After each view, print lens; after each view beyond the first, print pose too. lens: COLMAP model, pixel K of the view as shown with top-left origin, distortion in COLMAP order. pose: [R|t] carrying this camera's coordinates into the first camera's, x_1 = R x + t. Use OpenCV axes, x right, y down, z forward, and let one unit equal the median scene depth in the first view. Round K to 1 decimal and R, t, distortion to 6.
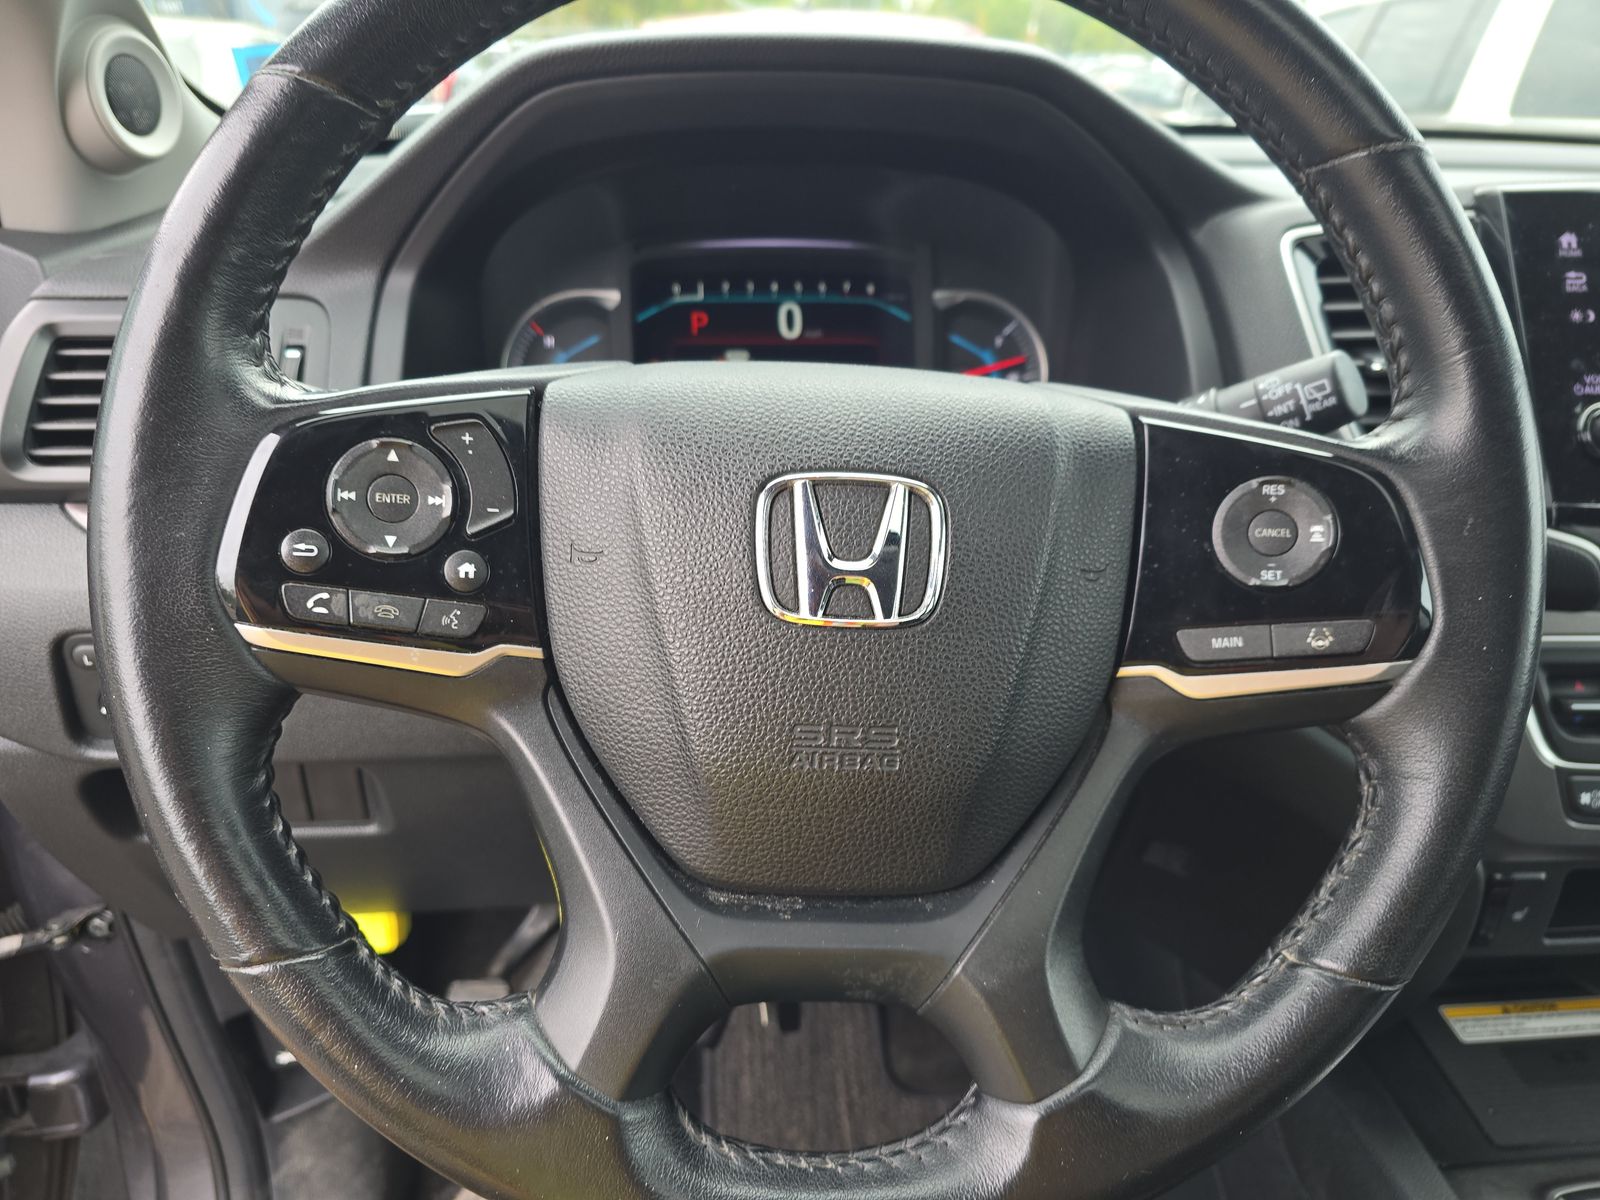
lens RADIAL K [[1128.8, 0, 785.3], [0, 1128.8, 601.7], [0, 0, 1]] dist [-0.004133, -0.026057]
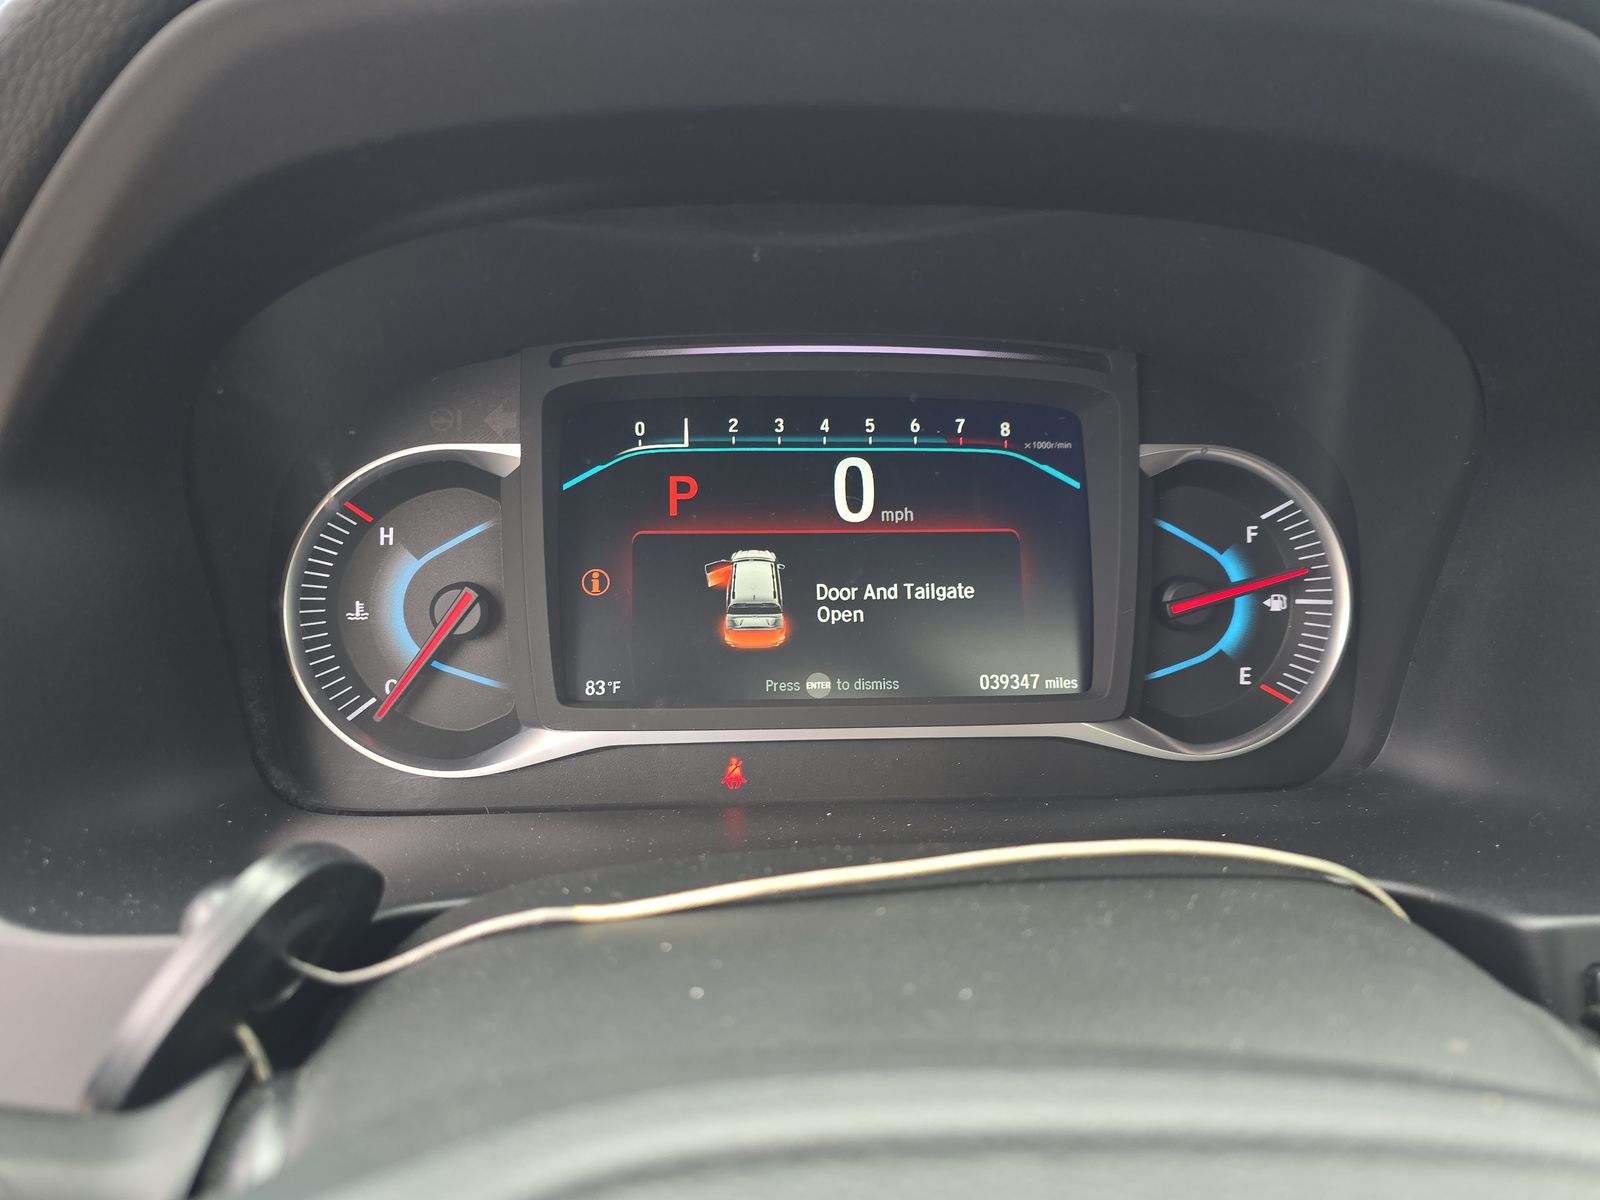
lens RADIAL K [[1046.2, 0, 806.7], [0, 1046.2, 600.9], [0, 0, 1]] dist [-0.012083, -0.016376]
pose [[0.999911, 0.009044, -0.009832, -0.021996], [-0.009280, 0.999665, -0.024163, -0.319475], [0.009610, 0.024252, 0.999660, 0.881735]]
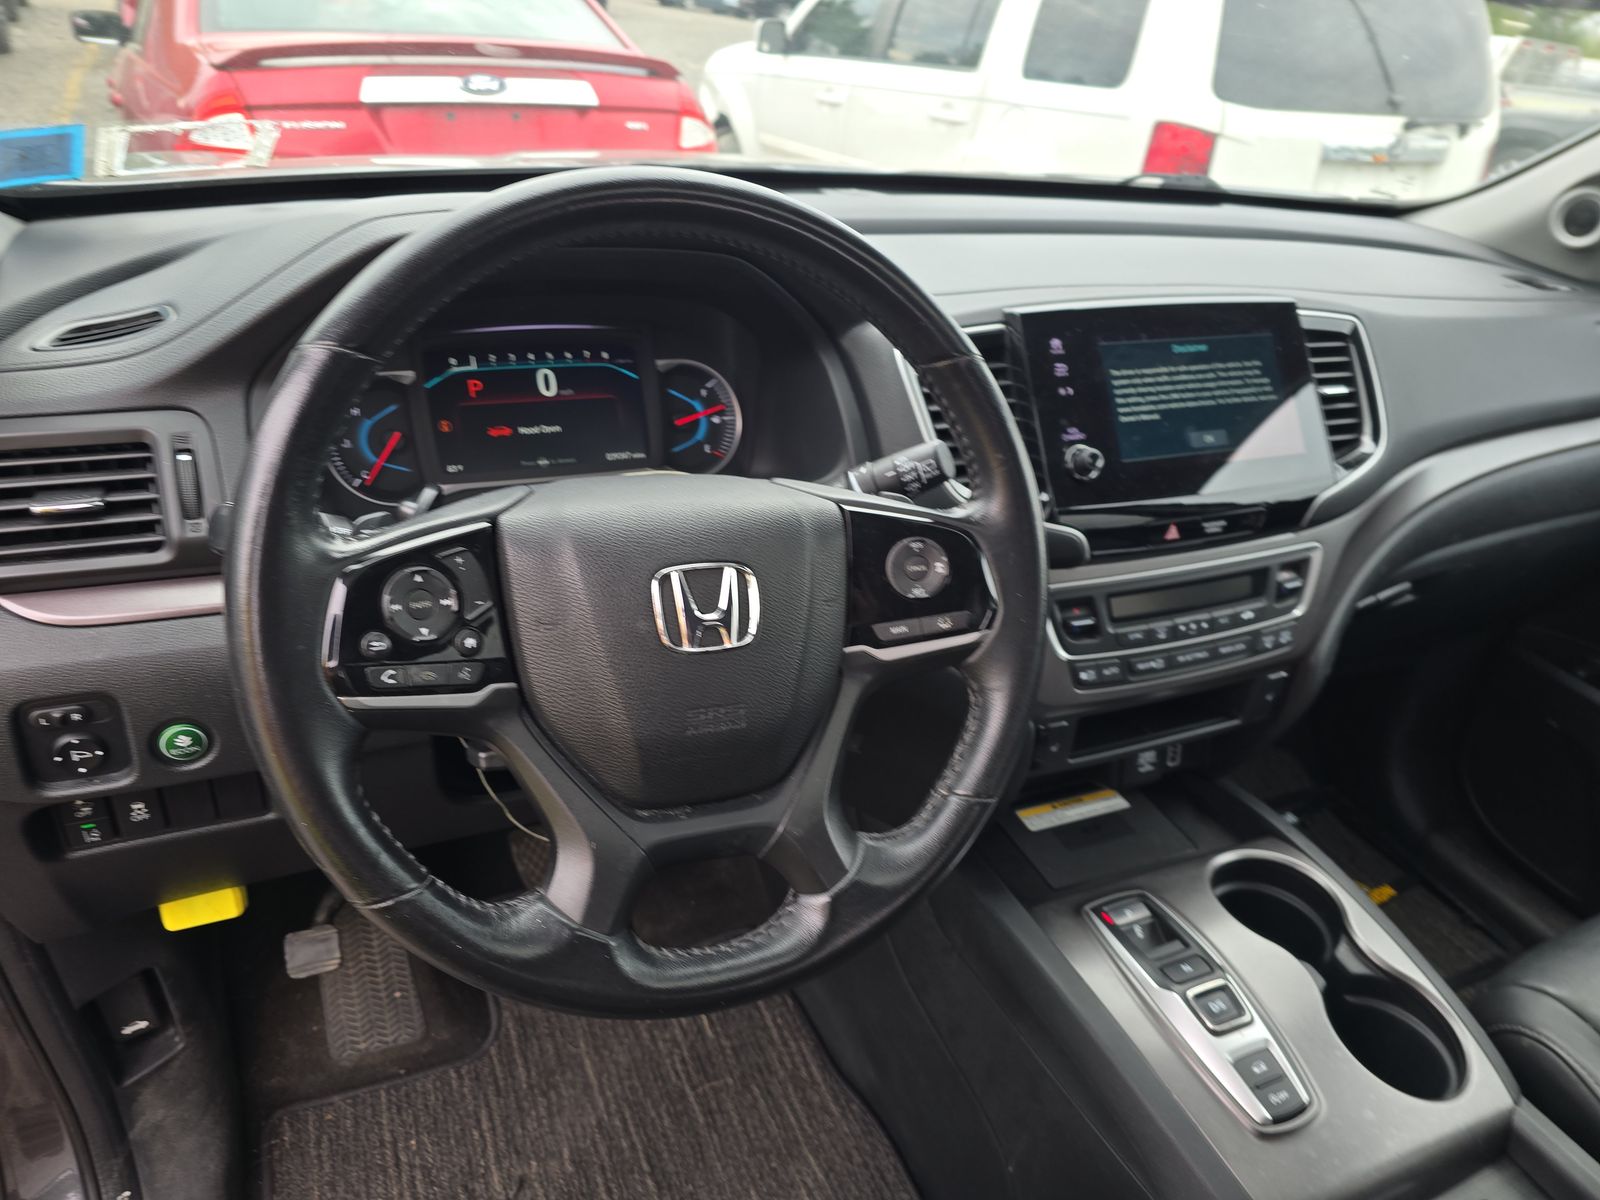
lens RADIAL K [[1046.2, 0, 806.2], [0, 1046.2, 607.2], [0, 0, 1]] dist [-0.012083, -0.016376]
pose [[0.936989, -0.107640, 0.332363, -0.248608], [0.081343, 0.992423, 0.092091, -0.135706], [-0.339758, -0.059253, 0.938645, -0.433272]]
